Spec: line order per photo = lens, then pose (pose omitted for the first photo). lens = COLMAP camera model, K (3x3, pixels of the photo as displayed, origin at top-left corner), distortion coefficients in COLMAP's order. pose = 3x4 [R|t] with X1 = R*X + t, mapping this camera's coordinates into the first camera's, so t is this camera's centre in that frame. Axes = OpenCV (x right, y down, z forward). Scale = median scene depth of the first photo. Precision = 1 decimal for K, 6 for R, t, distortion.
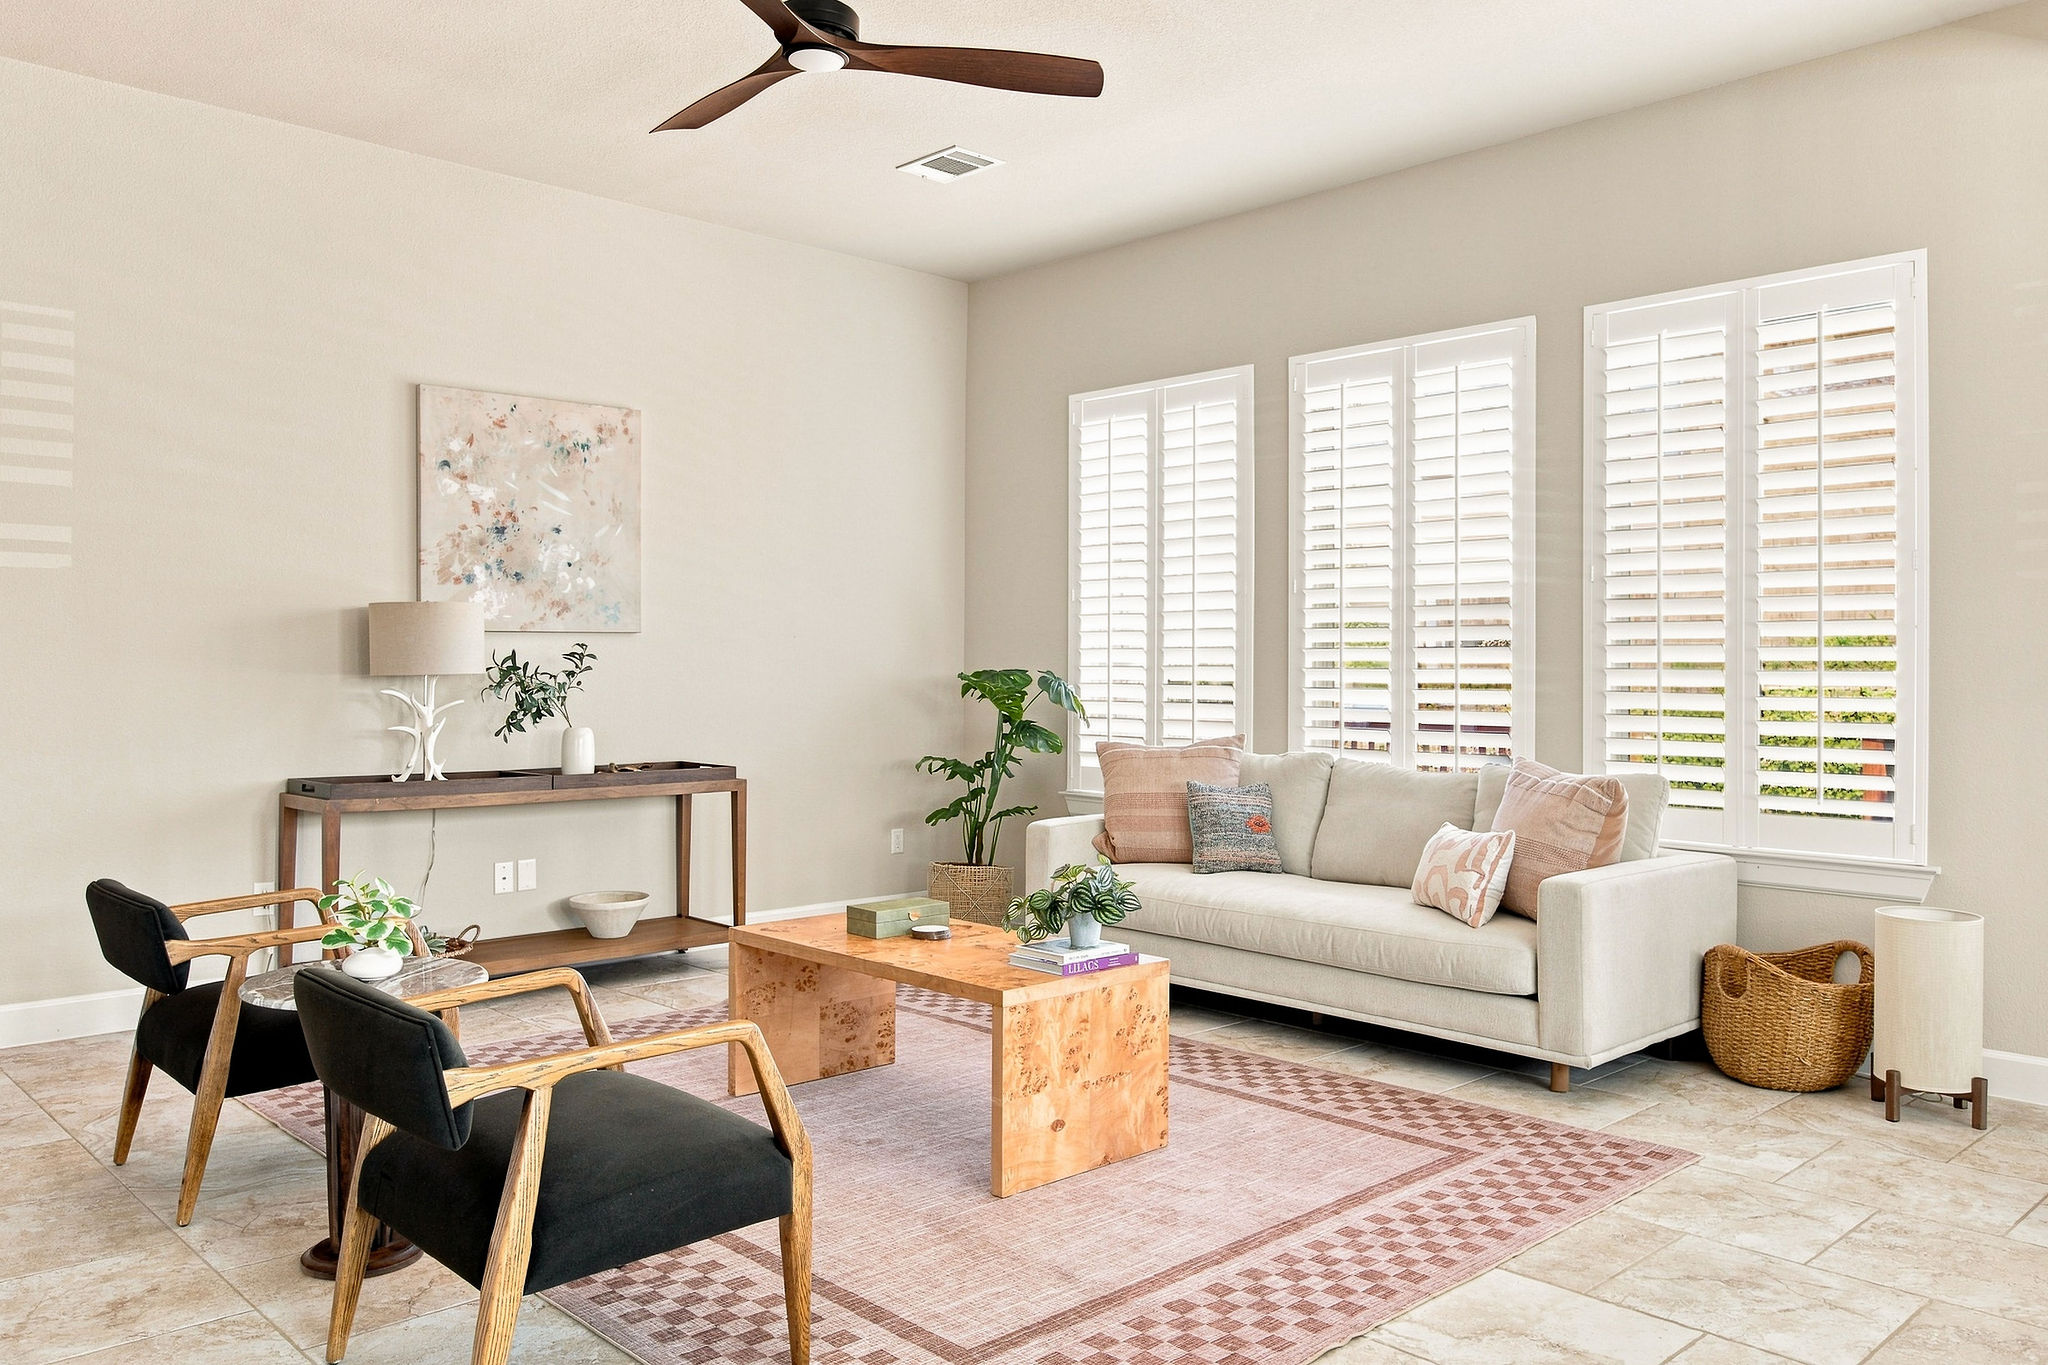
lens RADIAL K [[1496.1, 0, 1022.8], [0, 1496.1, 646.0], [0, 0, 1]] dist [-0.054384, 0.069868]
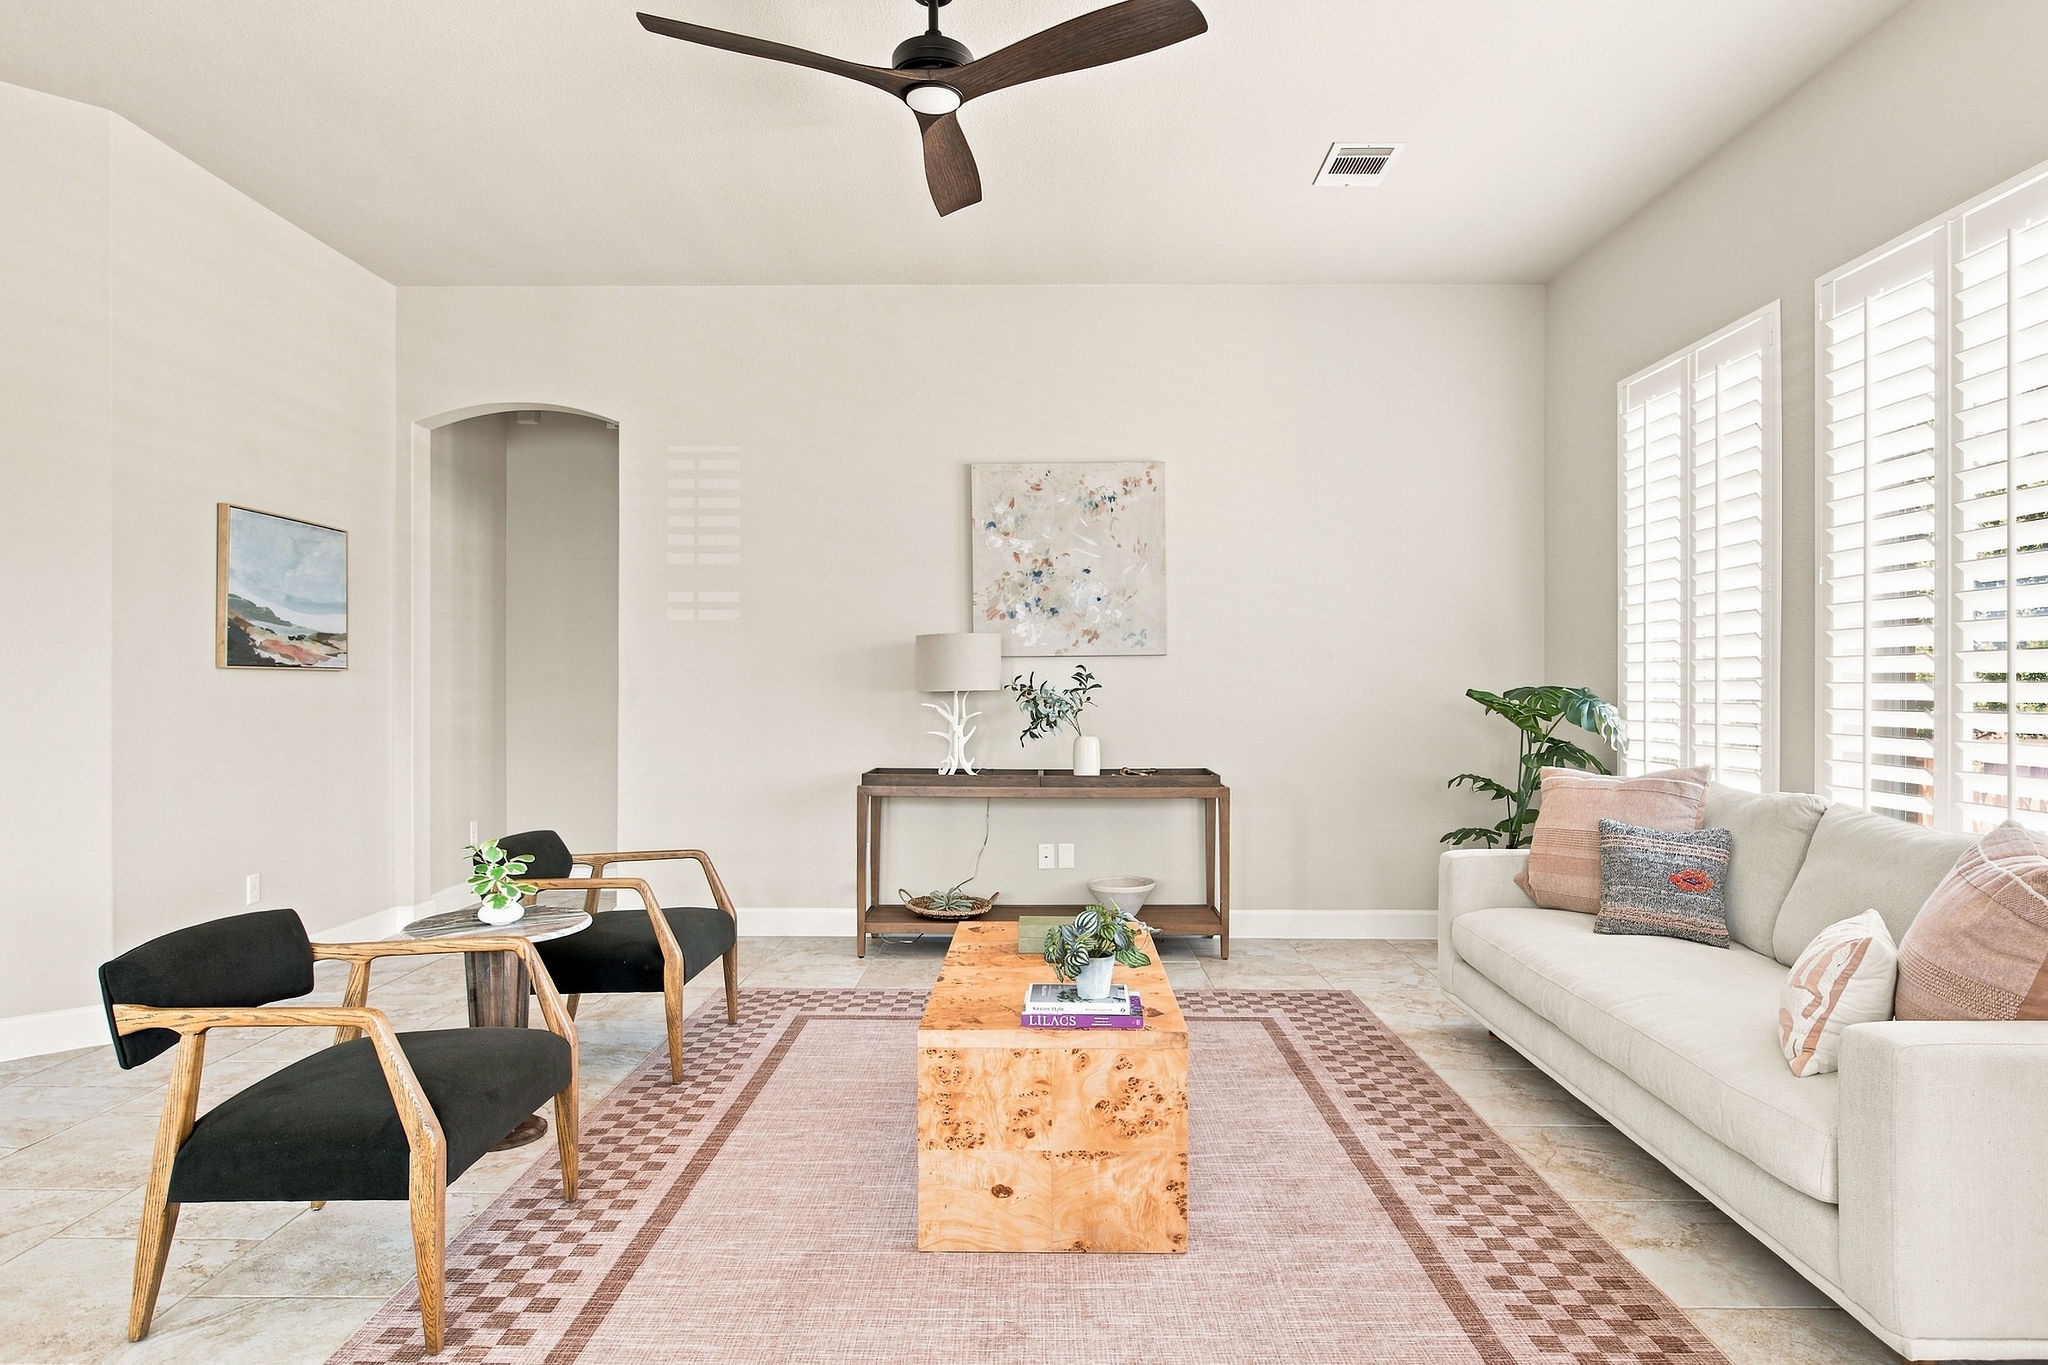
lens RADIAL K [[1160.4, 0, 1024.0], [0, 1160.4, 682.5], [0, 0, 1]] dist [-0.016246, 0.001493]
pose [[0.726110, -0.005463, -0.687557, 0.304827], [0.012687, 0.999905, 0.005454, 0.006460], [0.687462, -0.012683, 0.726110, 0.299071]]
